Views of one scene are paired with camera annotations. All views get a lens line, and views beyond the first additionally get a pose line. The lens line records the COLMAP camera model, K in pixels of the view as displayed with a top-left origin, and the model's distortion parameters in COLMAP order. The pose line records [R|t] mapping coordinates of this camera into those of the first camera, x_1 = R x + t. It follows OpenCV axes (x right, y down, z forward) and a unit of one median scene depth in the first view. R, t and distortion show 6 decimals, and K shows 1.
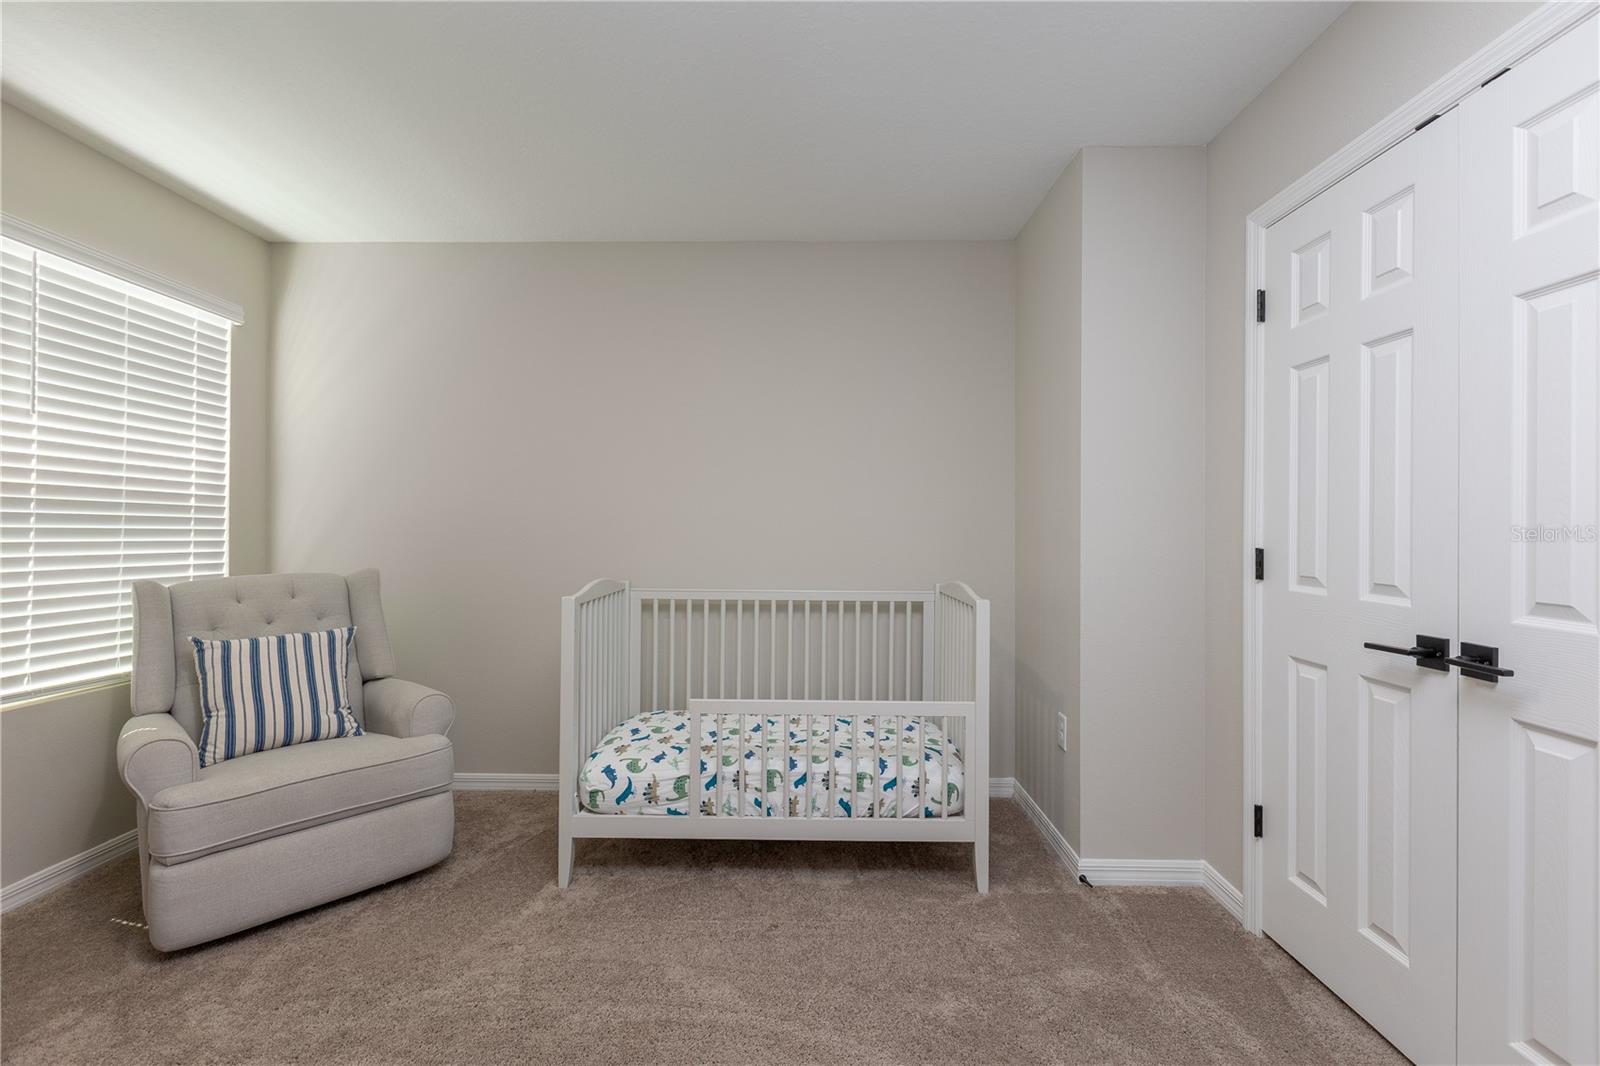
lens RADIAL K [[713.3, 0, 802.7], [0, 713.3, 527.0], [0, 0, 1]] dist [0.002187, 0.000344]
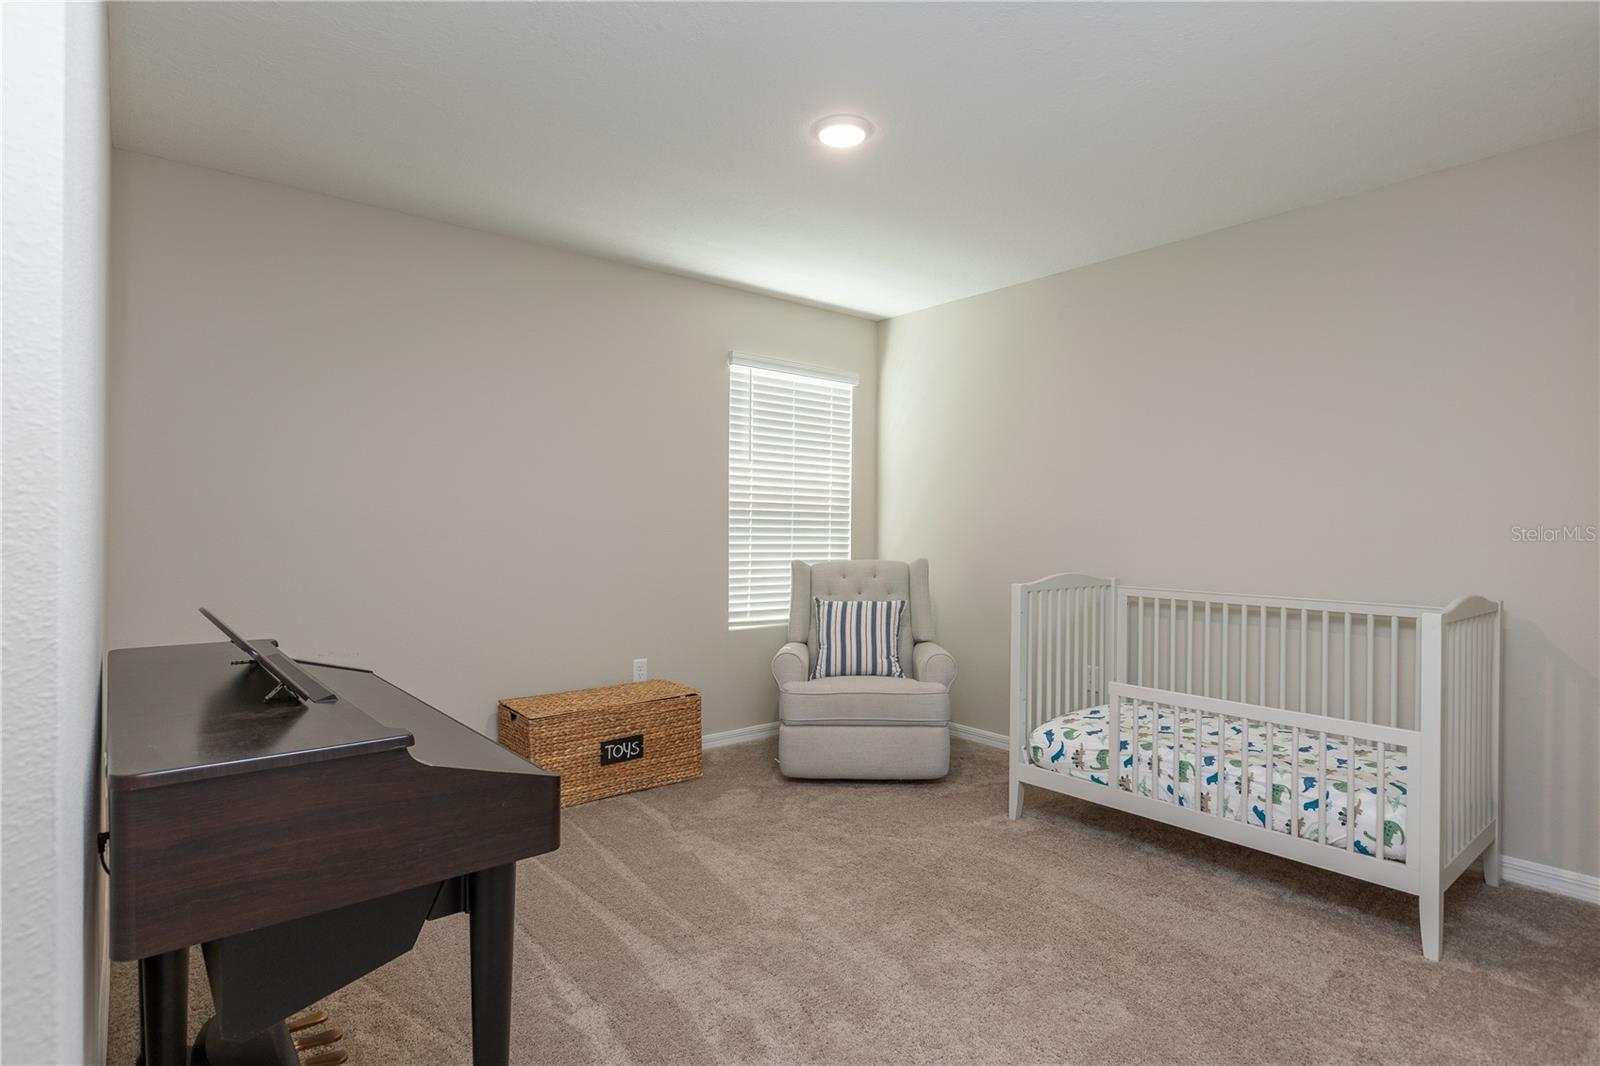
lens RADIAL K [[825.0, 0, 801.1], [0, 825.0, 526.3], [0, 0, 1]] dist [0.000337, -0.000007]
pose [[0.652754, 0.000663, -0.757570, 0.501964], [-0.003651, 0.999991, -0.002271, 0.002931], [0.757561, 0.004248, 0.652750, -0.207449]]
